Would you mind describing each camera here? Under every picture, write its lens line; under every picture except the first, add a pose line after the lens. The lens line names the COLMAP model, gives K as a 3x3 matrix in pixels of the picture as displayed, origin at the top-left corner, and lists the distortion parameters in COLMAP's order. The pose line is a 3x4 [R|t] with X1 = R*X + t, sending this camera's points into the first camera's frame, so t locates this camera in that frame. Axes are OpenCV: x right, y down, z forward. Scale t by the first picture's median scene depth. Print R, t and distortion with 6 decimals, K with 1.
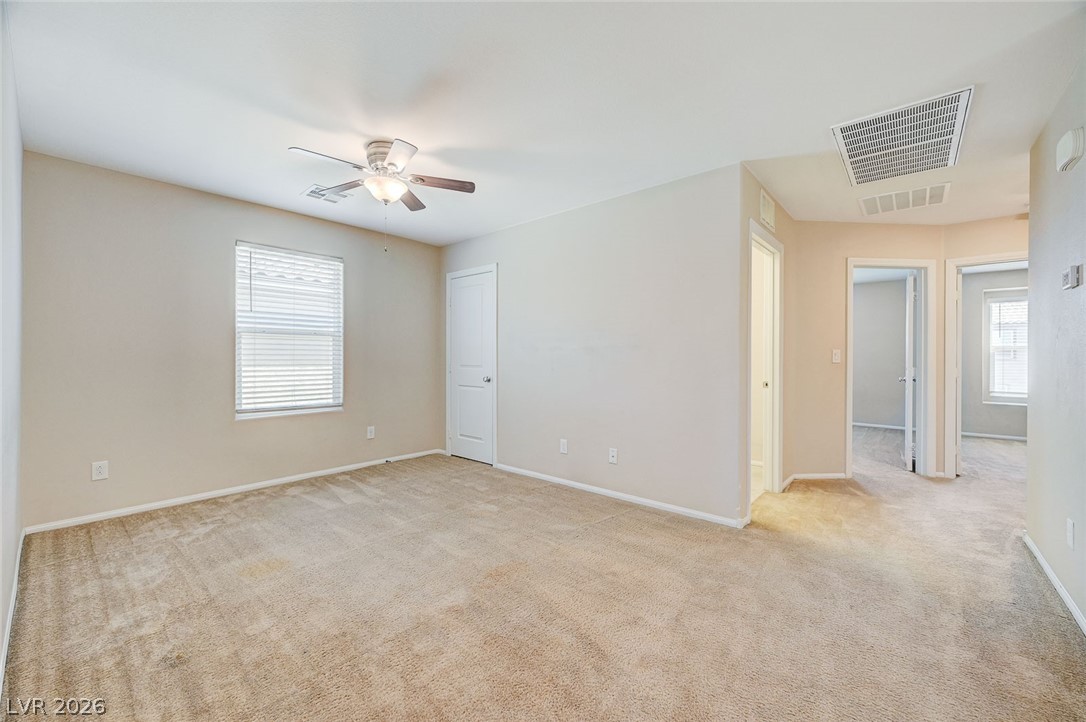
lens RADIAL K [[431.2, 0, 544.3], [0, 431.2, 354.6], [0, 0, 1]] dist [-0.002183, 0.000539]
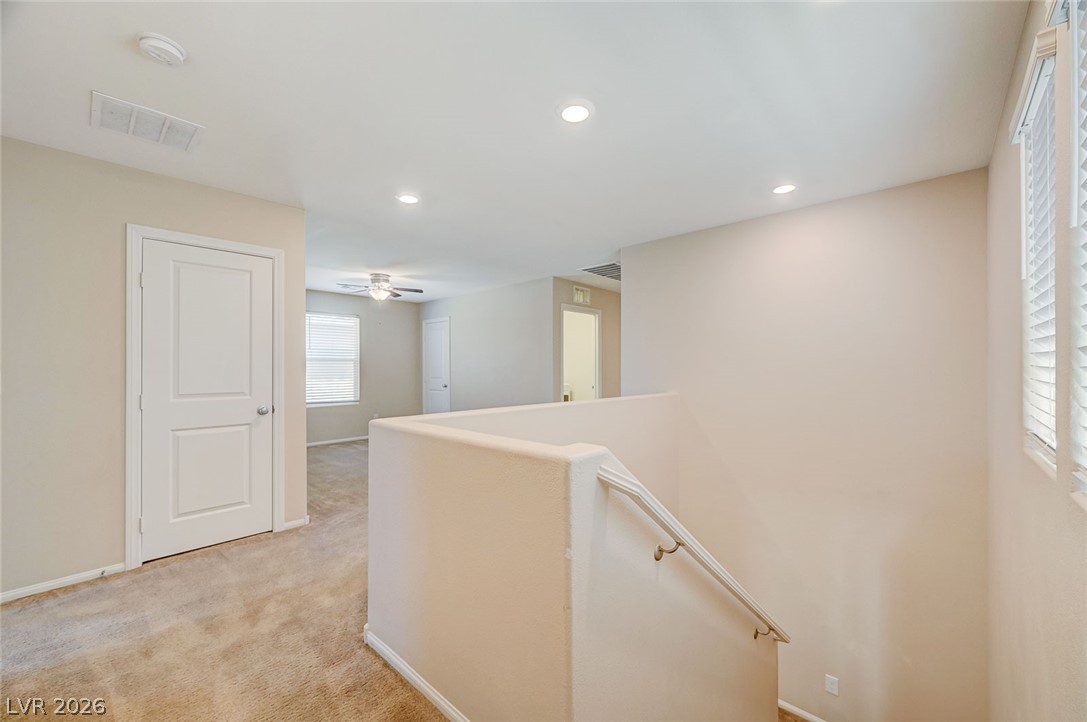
lens RADIAL K [[431.6, 0, 542.7], [0, 431.6, 361.7], [0, 0, 1]] dist [-0.002183, 0.000539]
pose [[0.999589, -0.006432, -0.027944, 0.328892], [0.006063, 0.999893, -0.013292, -0.012056], [0.028026, 0.013117, 0.999521, -0.738085]]
